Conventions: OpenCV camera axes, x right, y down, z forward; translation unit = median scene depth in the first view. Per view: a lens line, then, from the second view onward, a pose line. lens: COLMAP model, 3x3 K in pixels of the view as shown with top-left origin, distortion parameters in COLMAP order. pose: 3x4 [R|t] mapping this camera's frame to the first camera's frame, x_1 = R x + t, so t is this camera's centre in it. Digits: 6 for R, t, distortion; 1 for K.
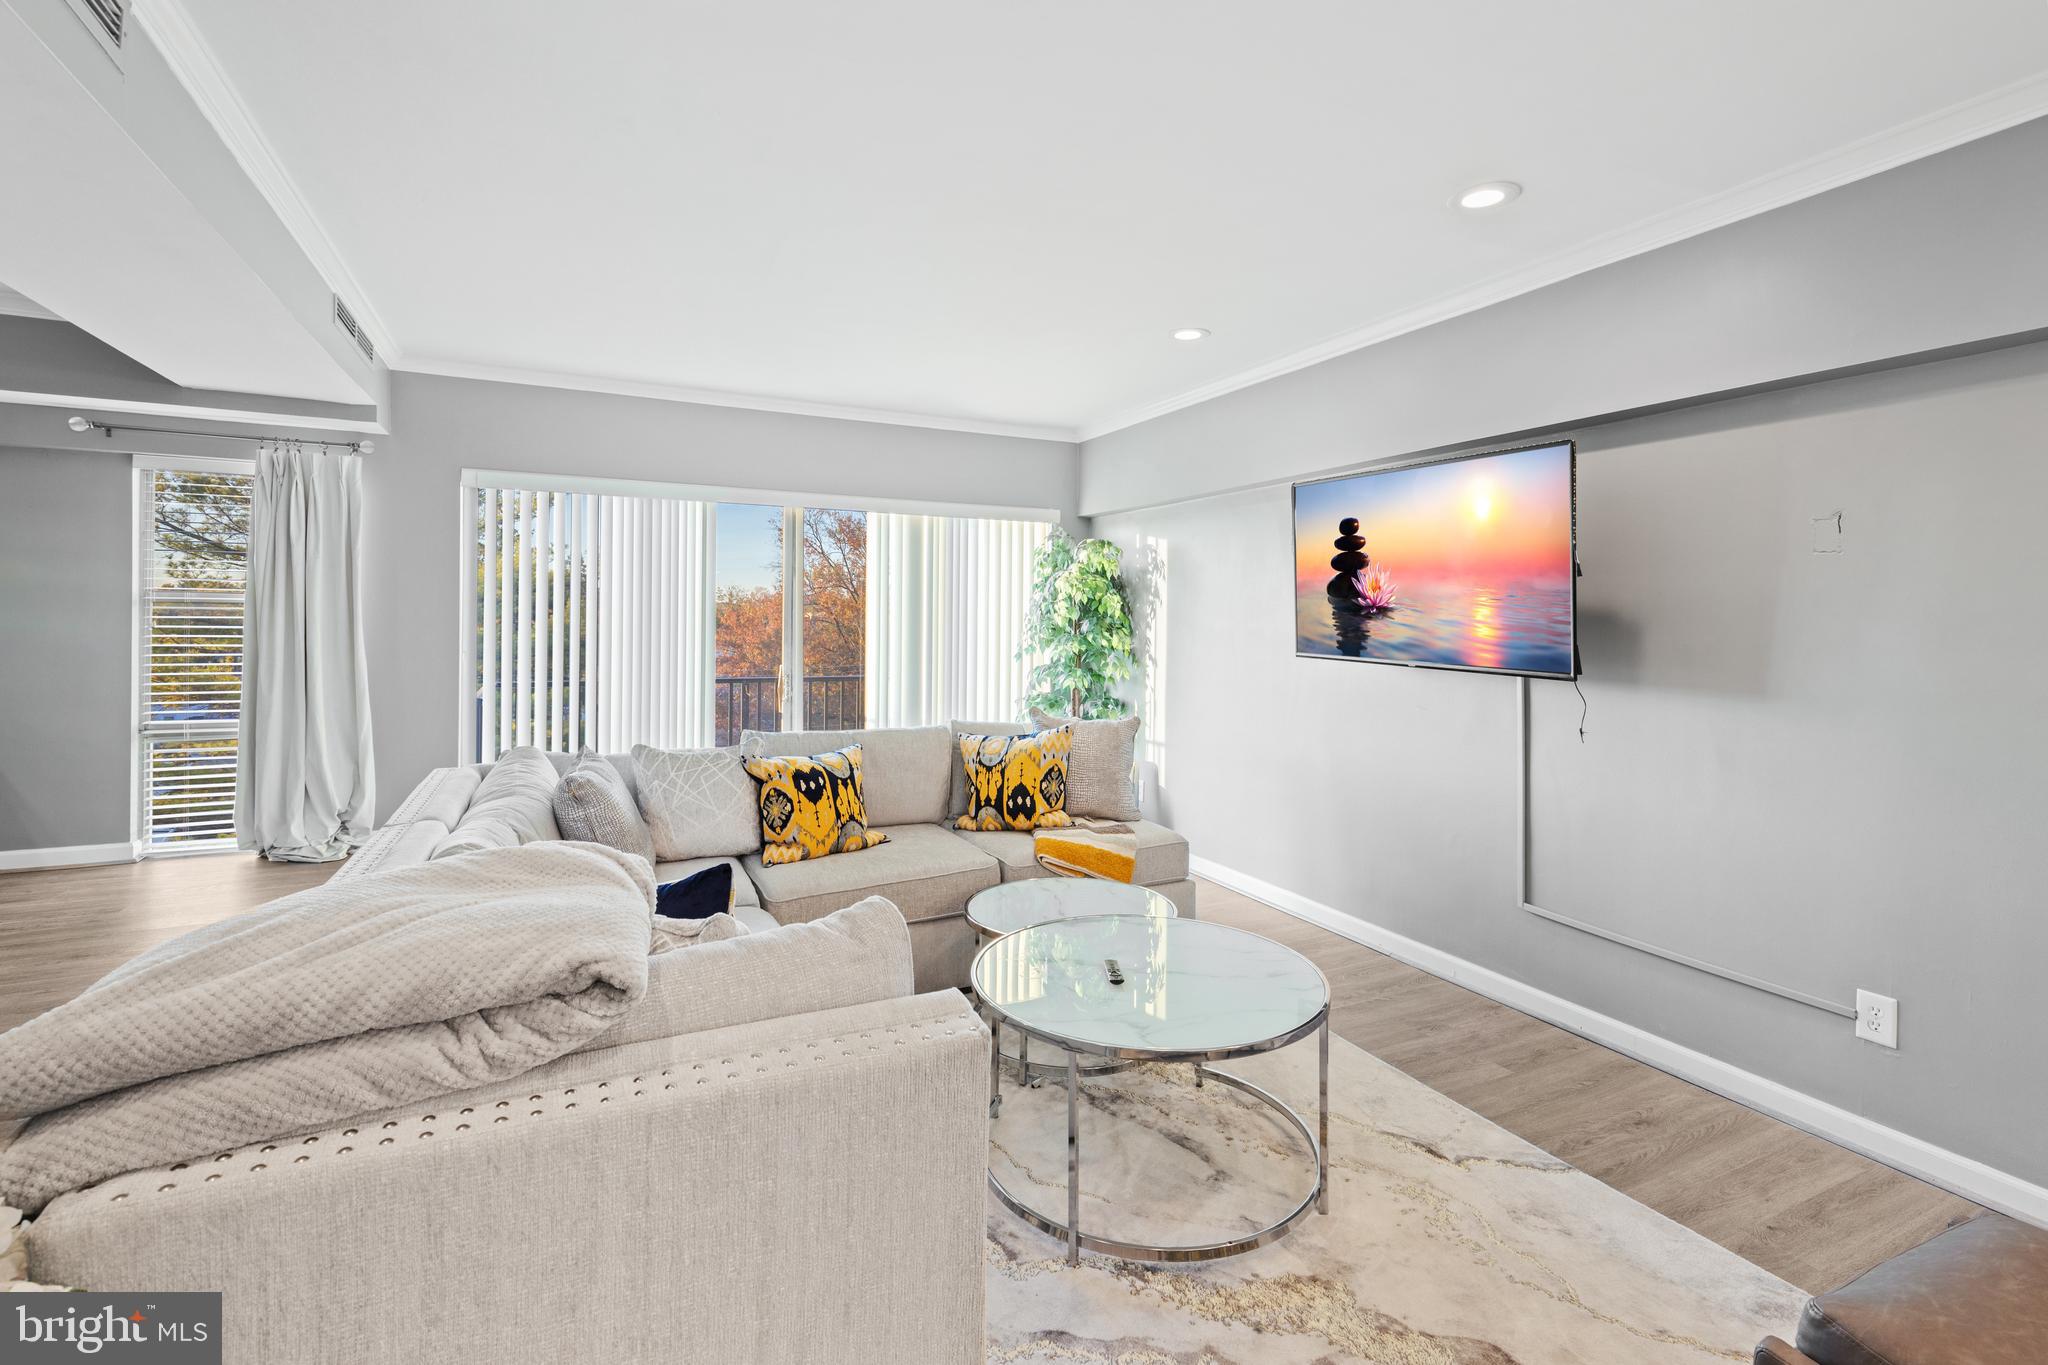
lens RADIAL K [[937.6, 0, 1012.6], [0, 937.6, 639.0], [0, 0, 1]] dist [0.010575, -0.000458]
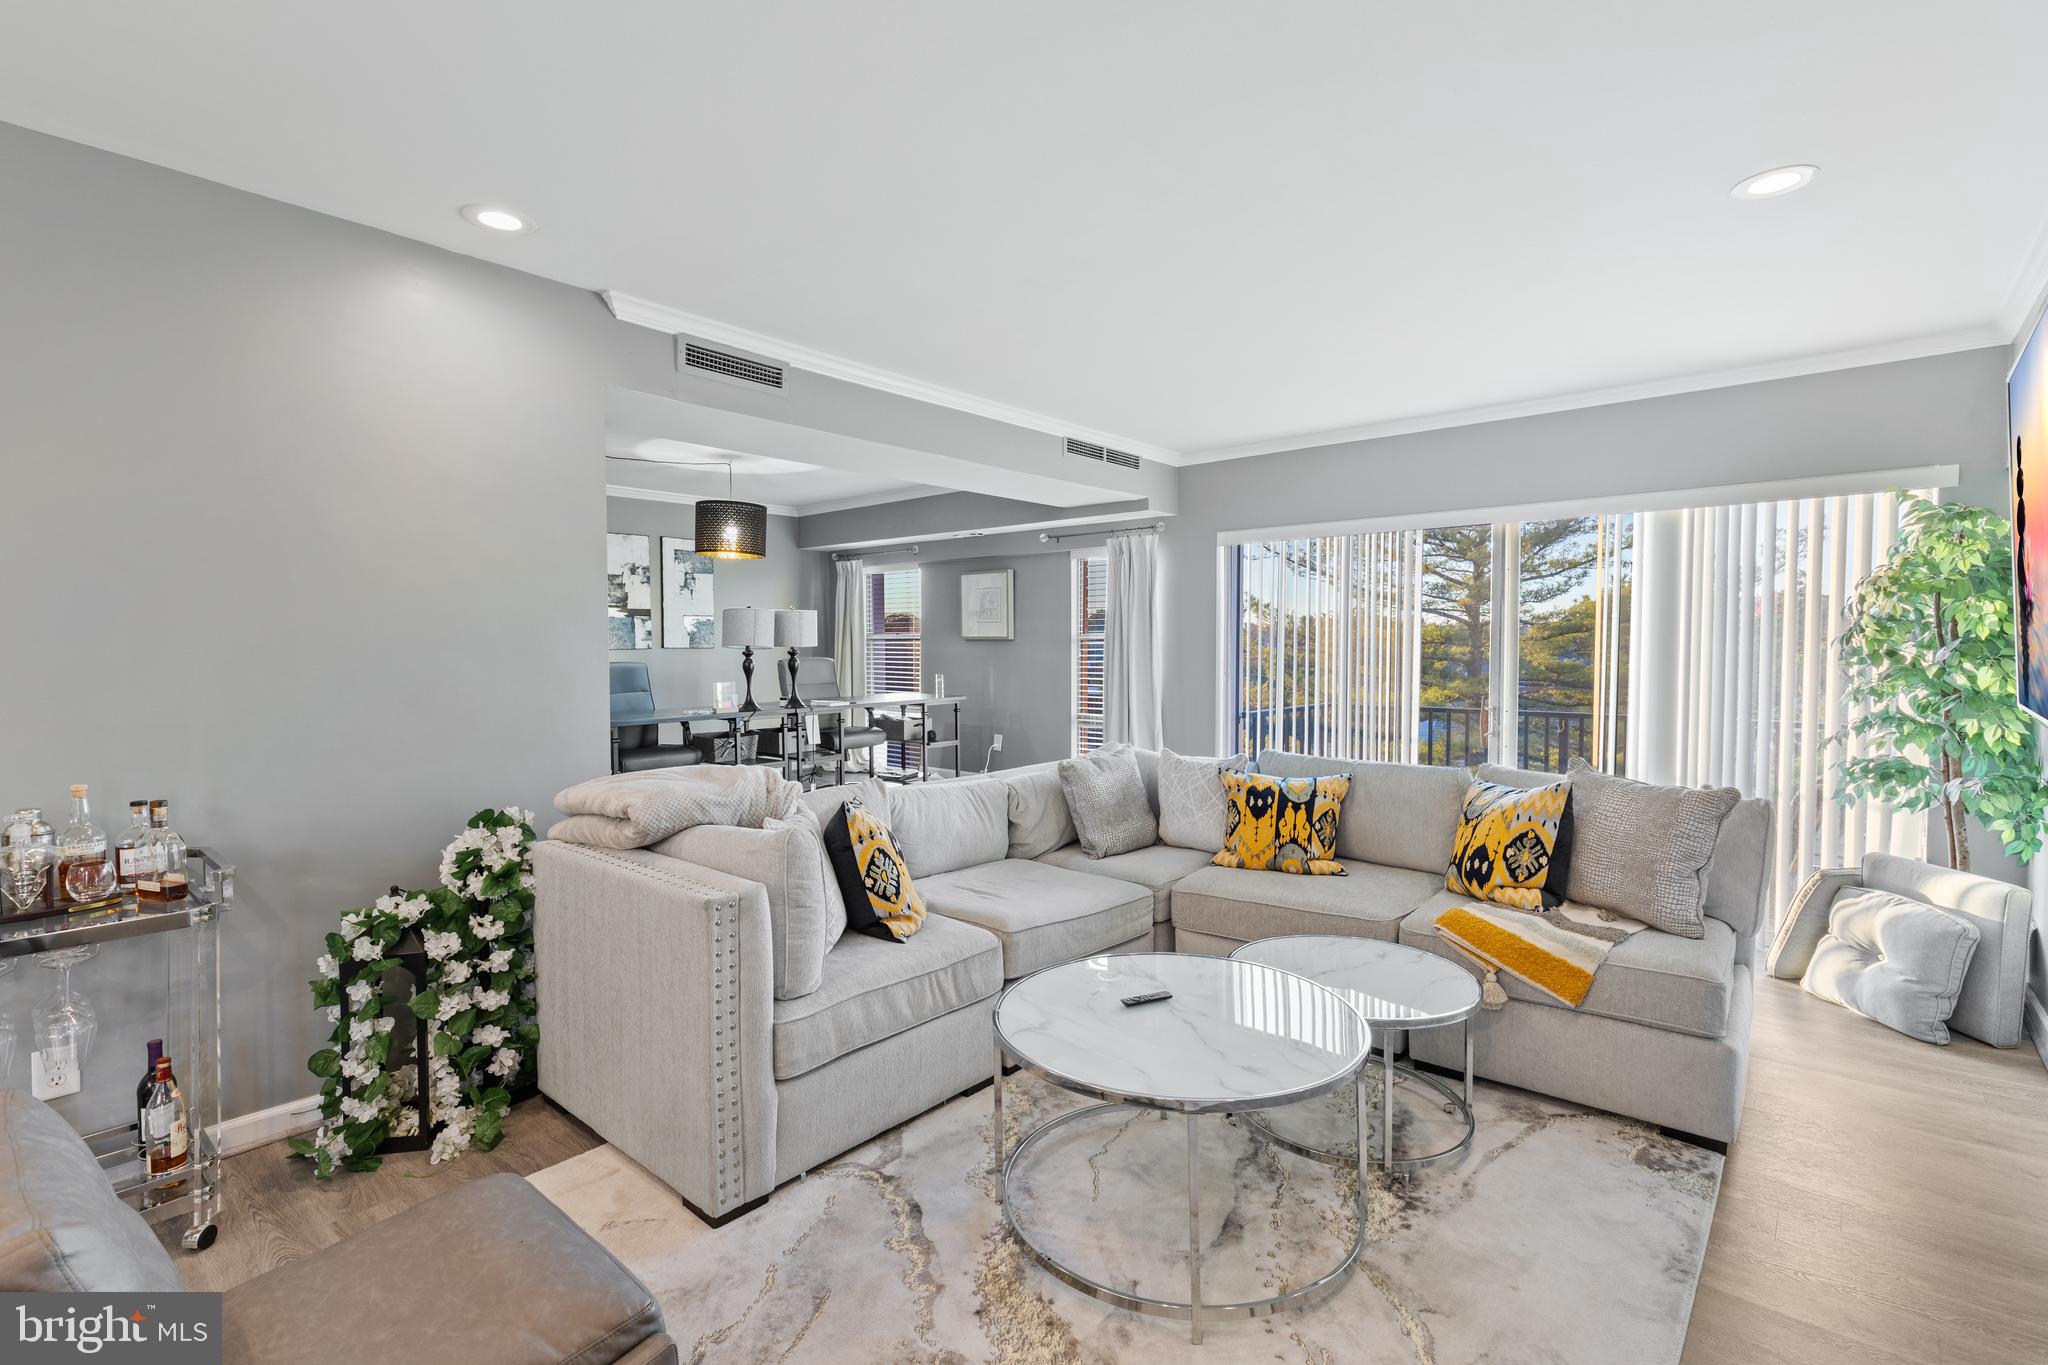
lens RADIAL K [[937.6, 0, 1030.5], [0, 937.6, 674.8], [0, 0, 1]] dist [0.010575, -0.000458]
pose [[0.400355, 0.019604, -0.916151, 0.608564], [-0.009925, 0.999805, 0.017057, -0.005497], [0.916307, 0.002264, 0.400471, 0.302905]]
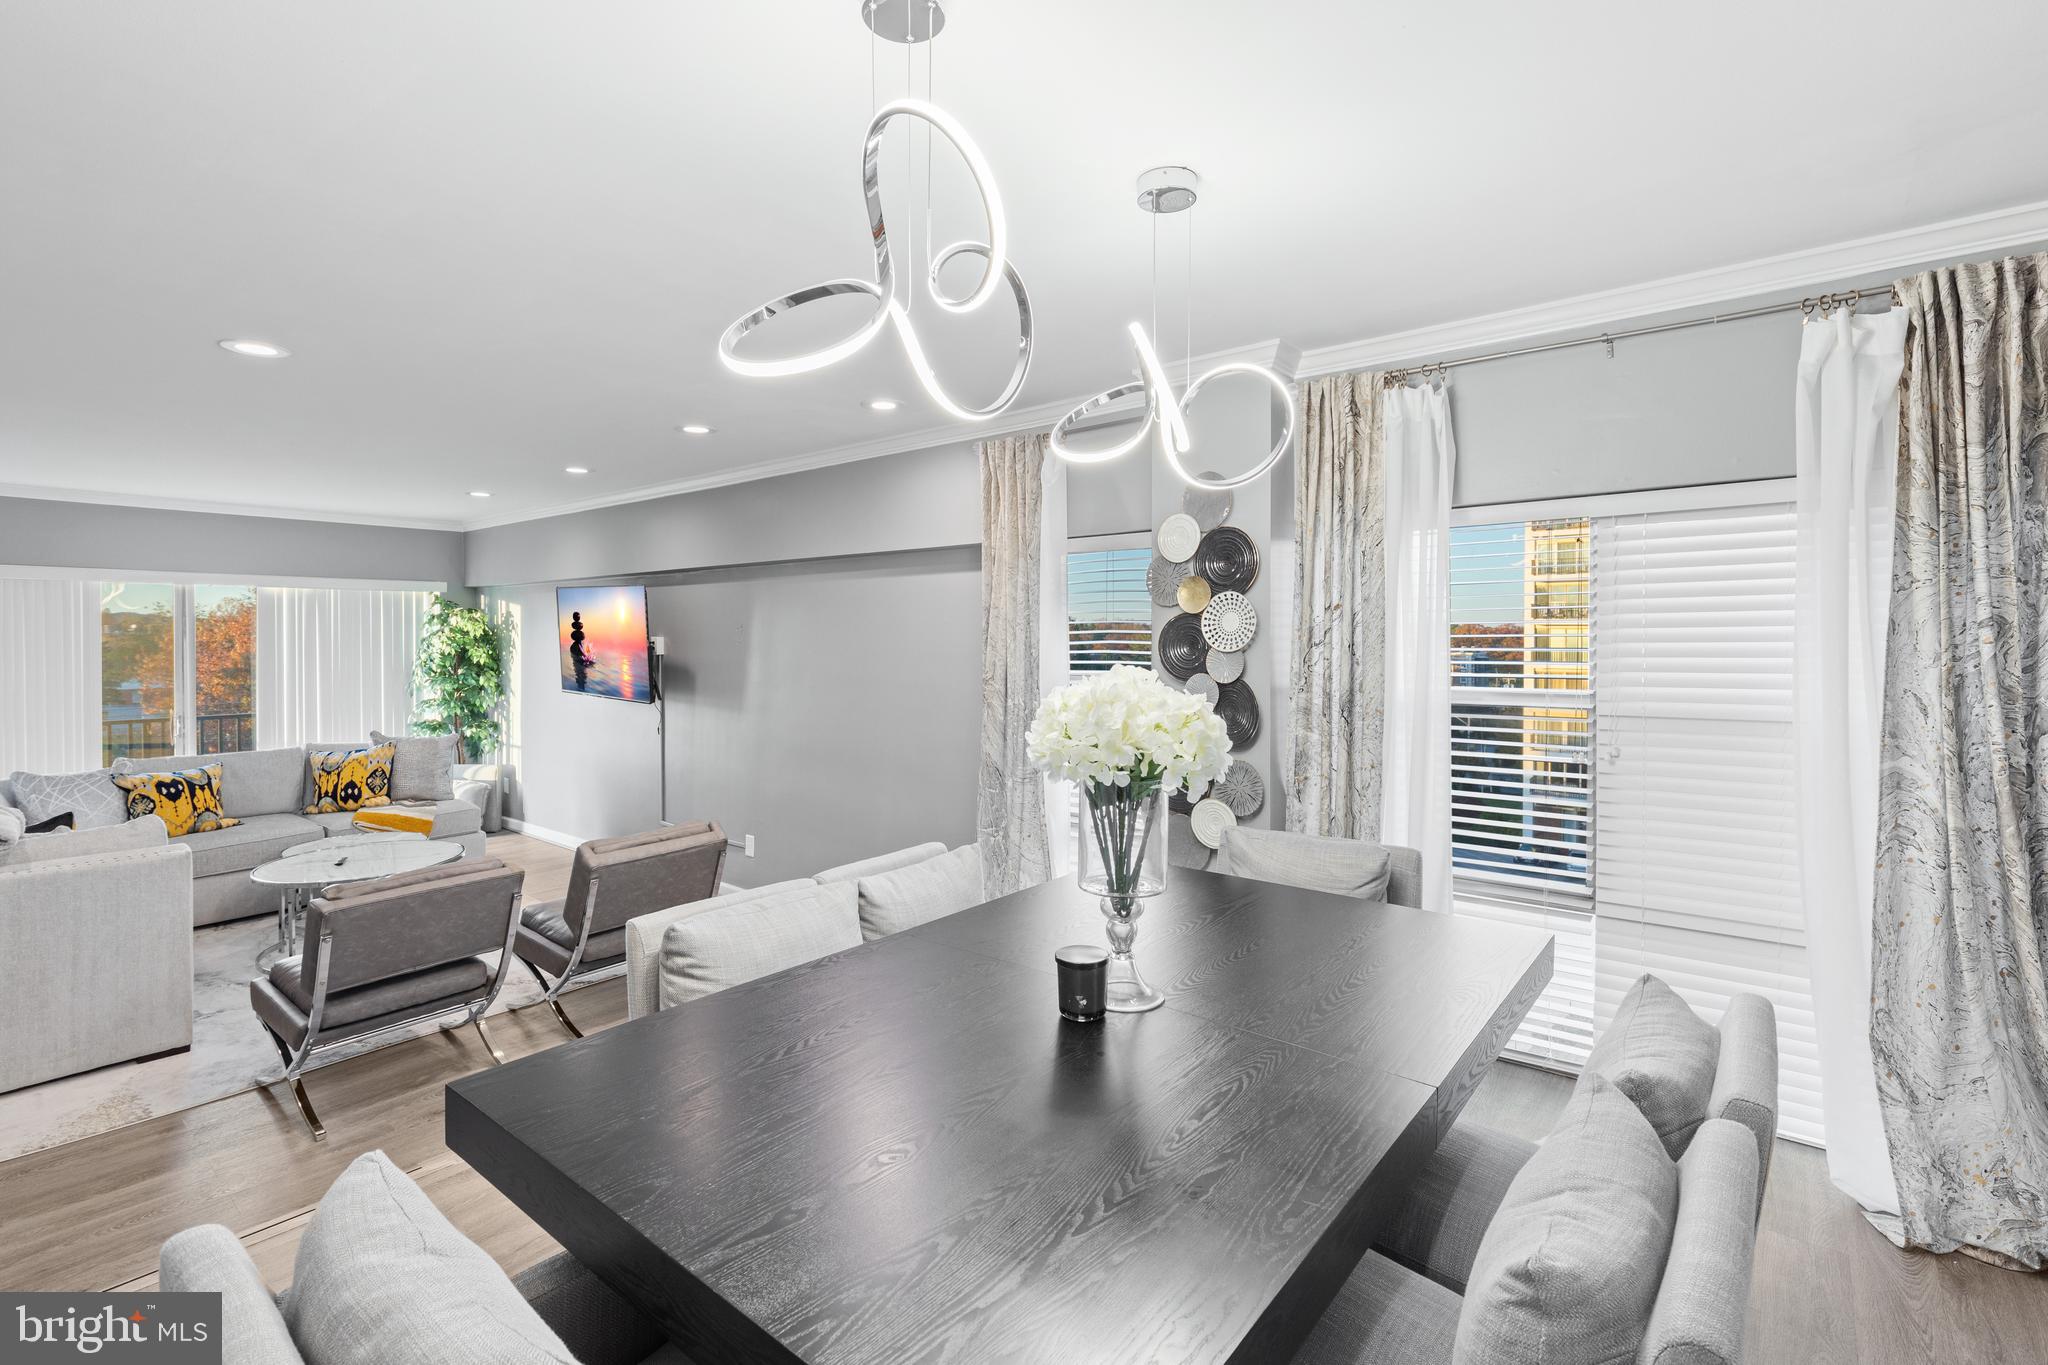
lens RADIAL K [[937.6, 0, 1007.2], [0, 937.6, 637.4], [0, 0, 1]] dist [0.010575, -0.000458]
pose [[0.910748, -0.013320, 0.412748, 0.360644], [0.019994, 0.999730, -0.011854, -0.043617], [-0.412478, 0.019048, 0.910768, -0.889065]]
